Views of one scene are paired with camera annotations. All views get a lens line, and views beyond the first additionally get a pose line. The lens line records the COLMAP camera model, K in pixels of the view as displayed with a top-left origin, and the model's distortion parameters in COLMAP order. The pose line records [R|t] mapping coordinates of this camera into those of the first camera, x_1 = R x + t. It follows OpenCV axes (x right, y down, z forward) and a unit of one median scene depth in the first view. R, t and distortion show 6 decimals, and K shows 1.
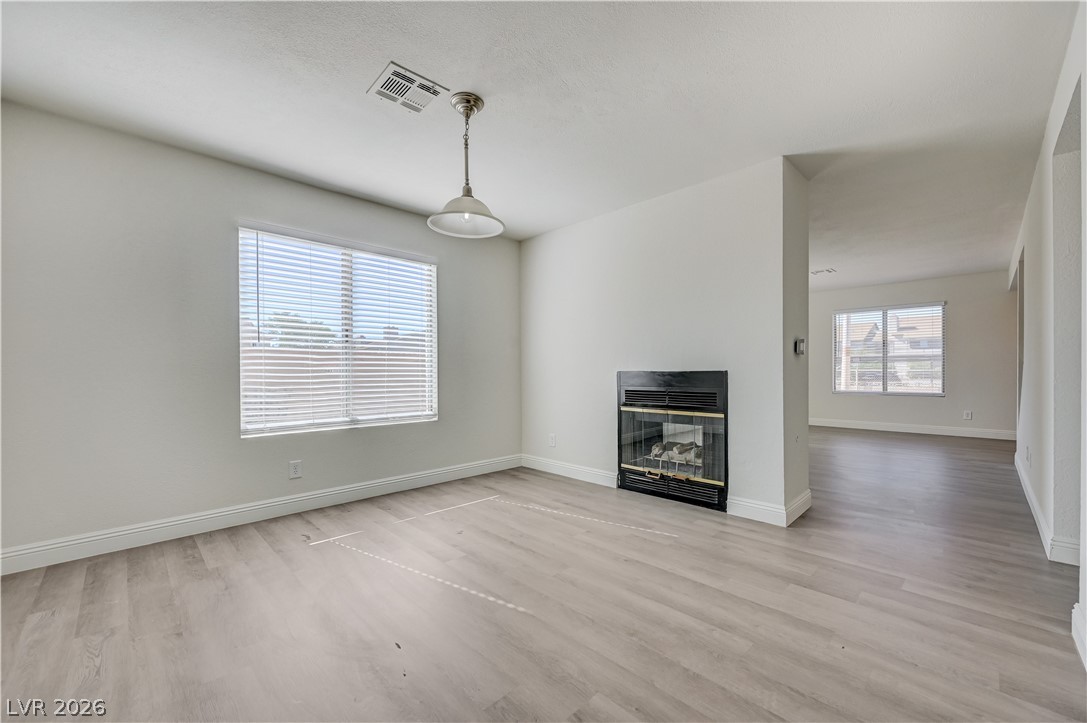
lens RADIAL K [[433.6, 0, 557.7], [0, 433.6, 372.2], [0, 0, 1]] dist [-0.004029, 0.000990]
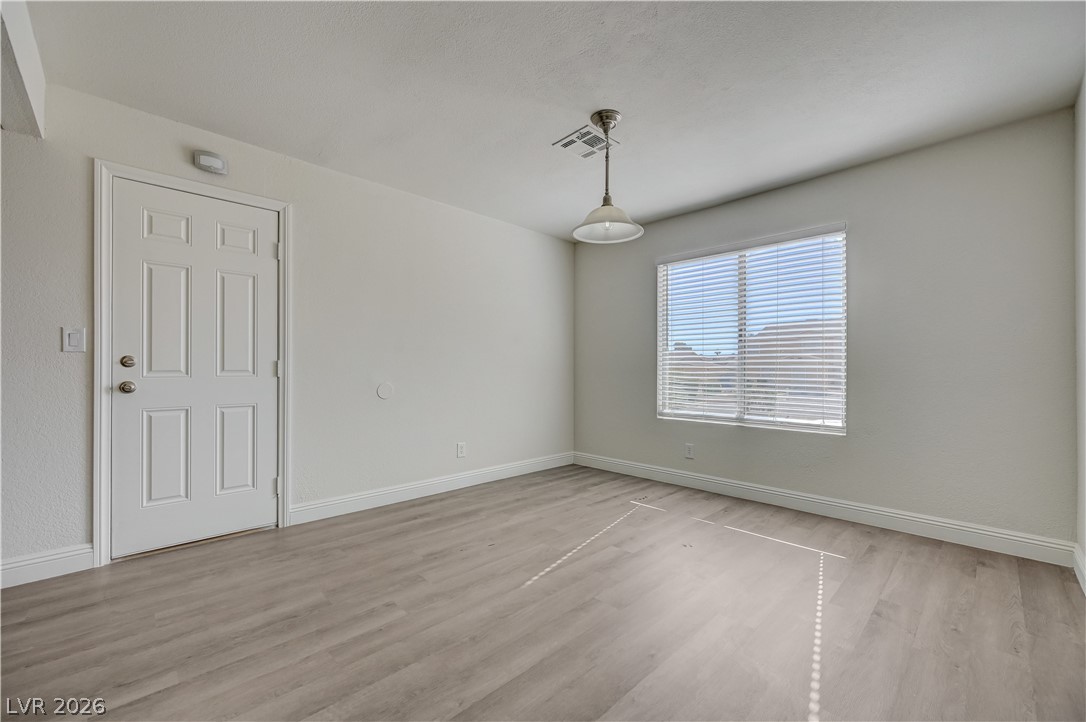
lens RADIAL K [[433.2, 0, 545.9], [0, 433.2, 362.8], [0, 0, 1]] dist [-0.004029, 0.000990]
pose [[-0.021172, -0.011701, -0.999707, 0.641874], [-0.006780, 0.999910, -0.011559, -0.004369], [0.999753, 0.006533, -0.021250, 0.657769]]
